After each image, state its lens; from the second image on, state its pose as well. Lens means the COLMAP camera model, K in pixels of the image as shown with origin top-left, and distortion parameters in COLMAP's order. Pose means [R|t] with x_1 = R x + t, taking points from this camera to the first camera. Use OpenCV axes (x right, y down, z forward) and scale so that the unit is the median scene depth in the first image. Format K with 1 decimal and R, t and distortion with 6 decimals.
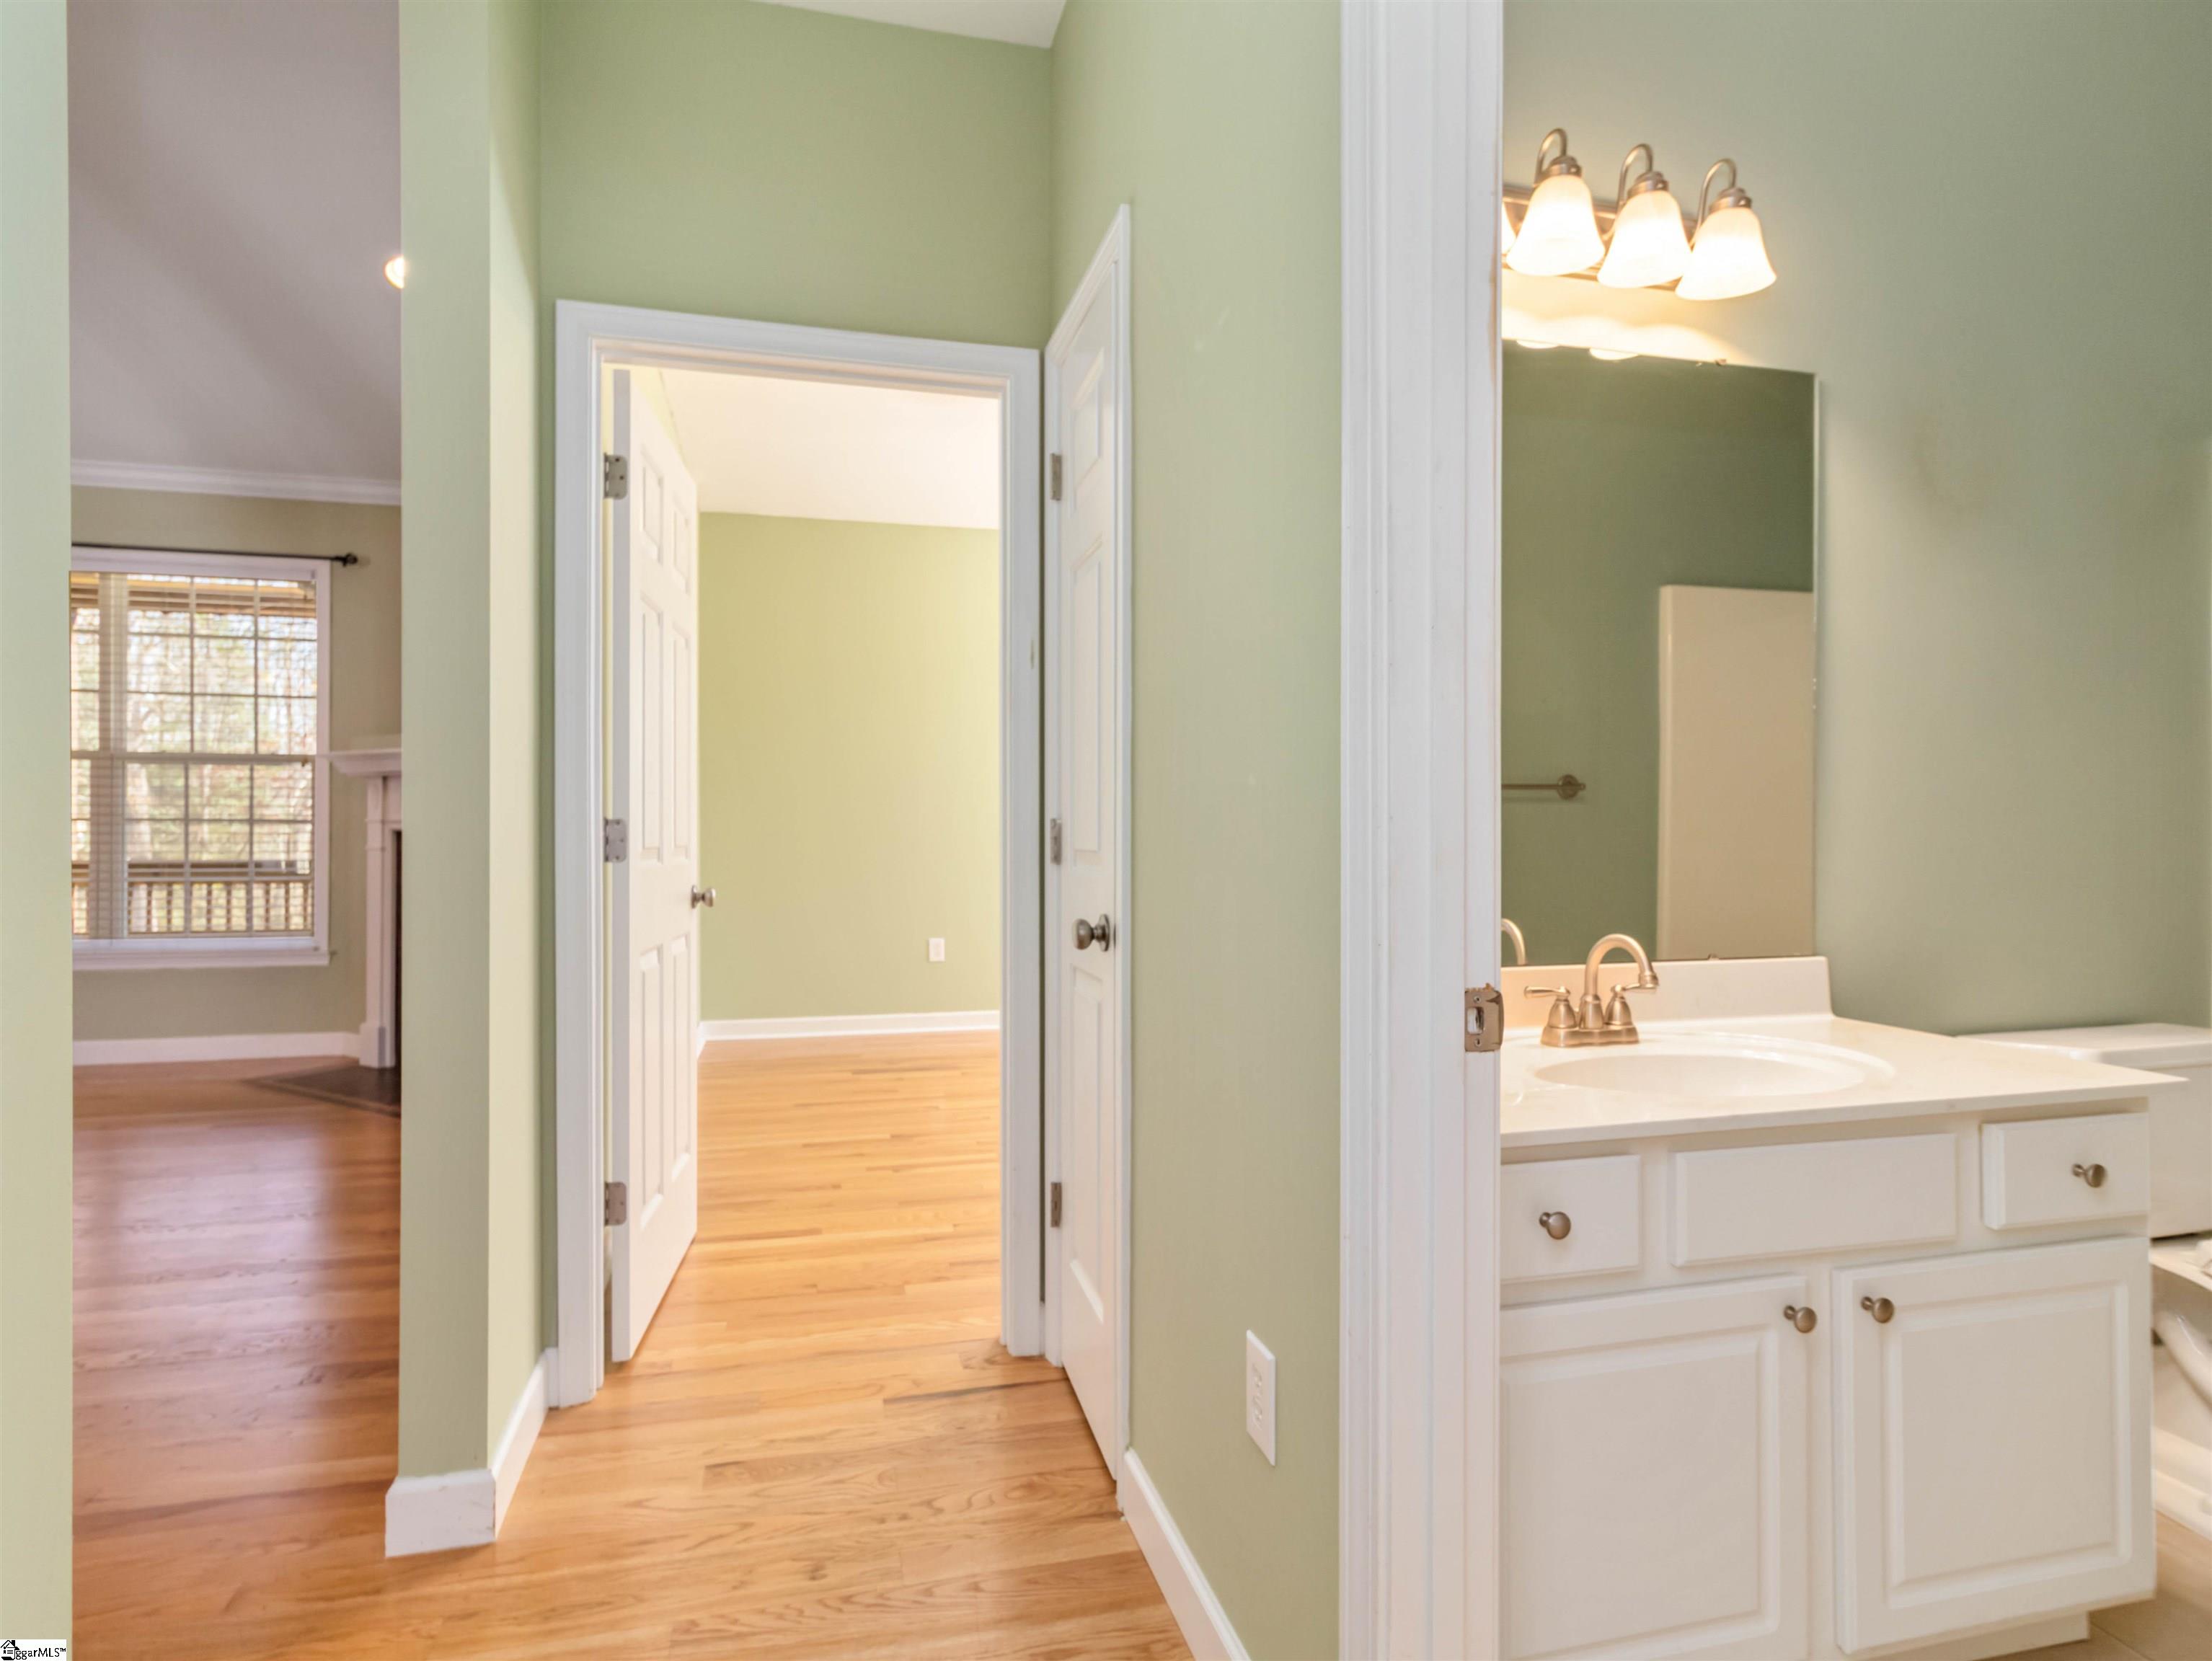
lens RADIAL K [[1191.2, 0, 1077.4], [0, 1191.2, 827.8], [0, 0, 1]] dist [0.016426, 0.000588]
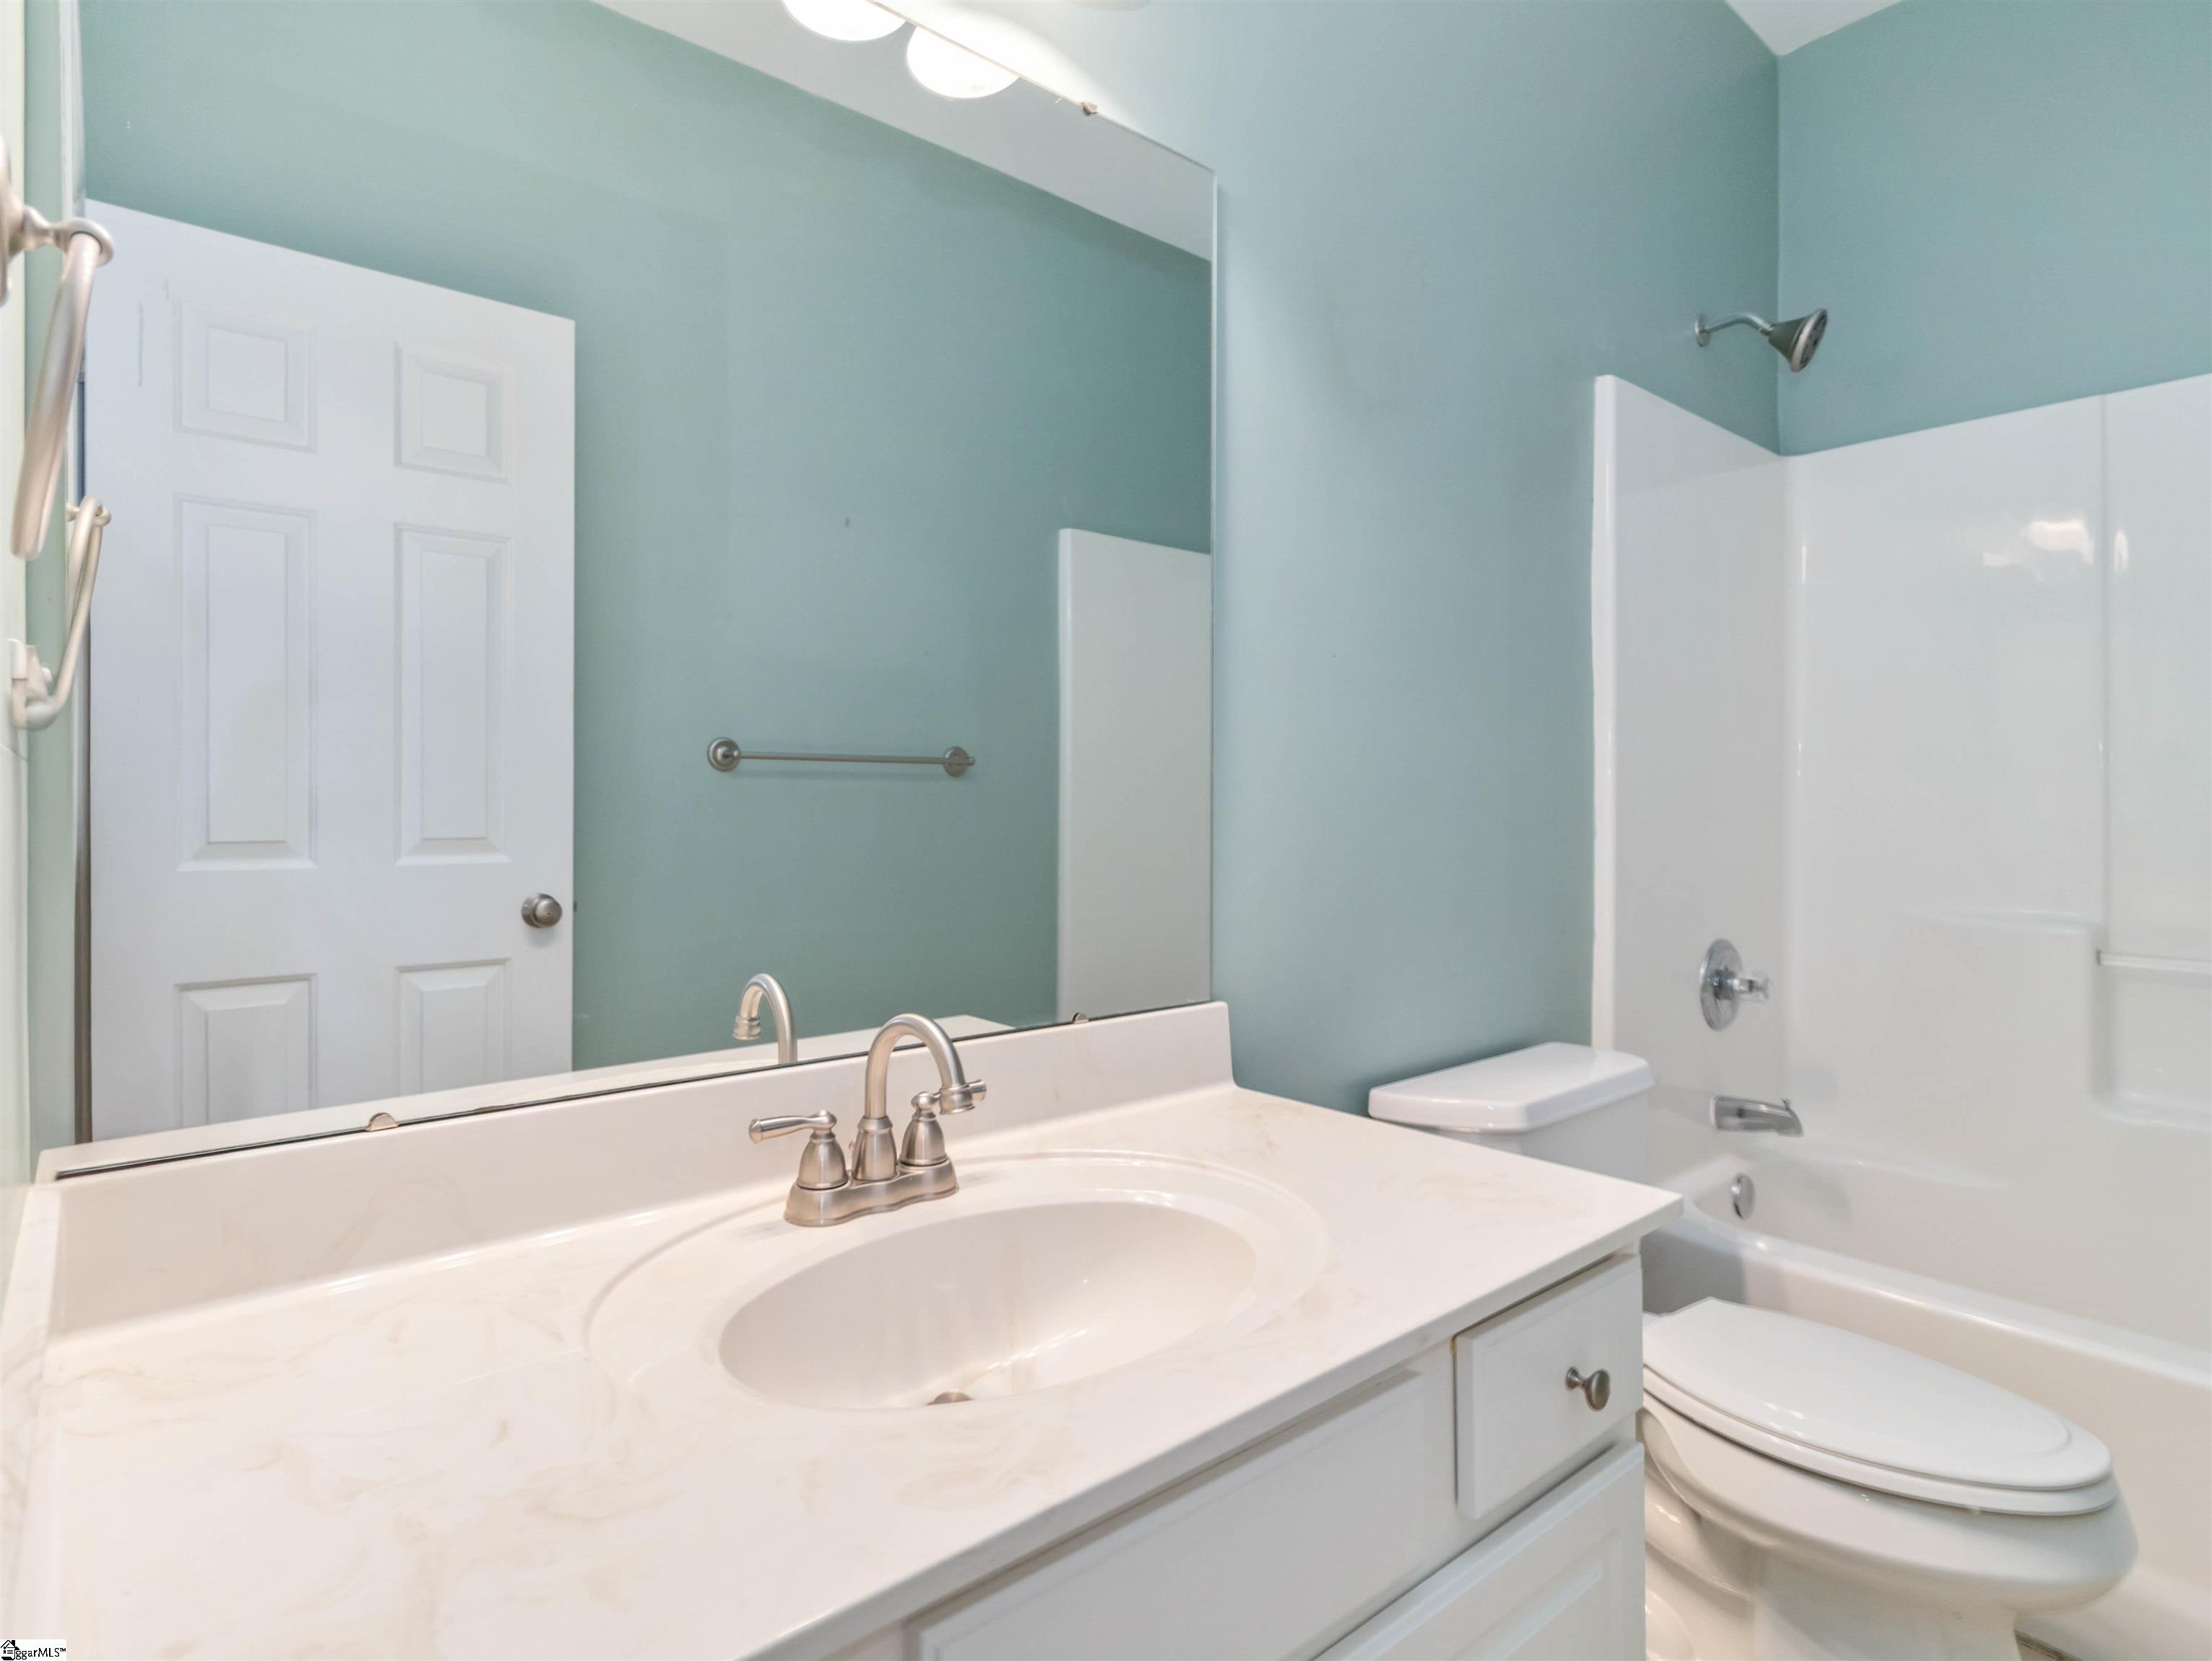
lens RADIAL K [[1183.7, 0, 1104.8], [0, 1183.7, 821.1], [0, 0, 1]] dist [-0.001865, 0.001201]
pose [[0.895826, -0.004069, 0.444387, 0.278826], [-0.000753, 0.999943, 0.010675, -0.005203], [-0.444405, -0.009898, 0.895771, 0.455176]]
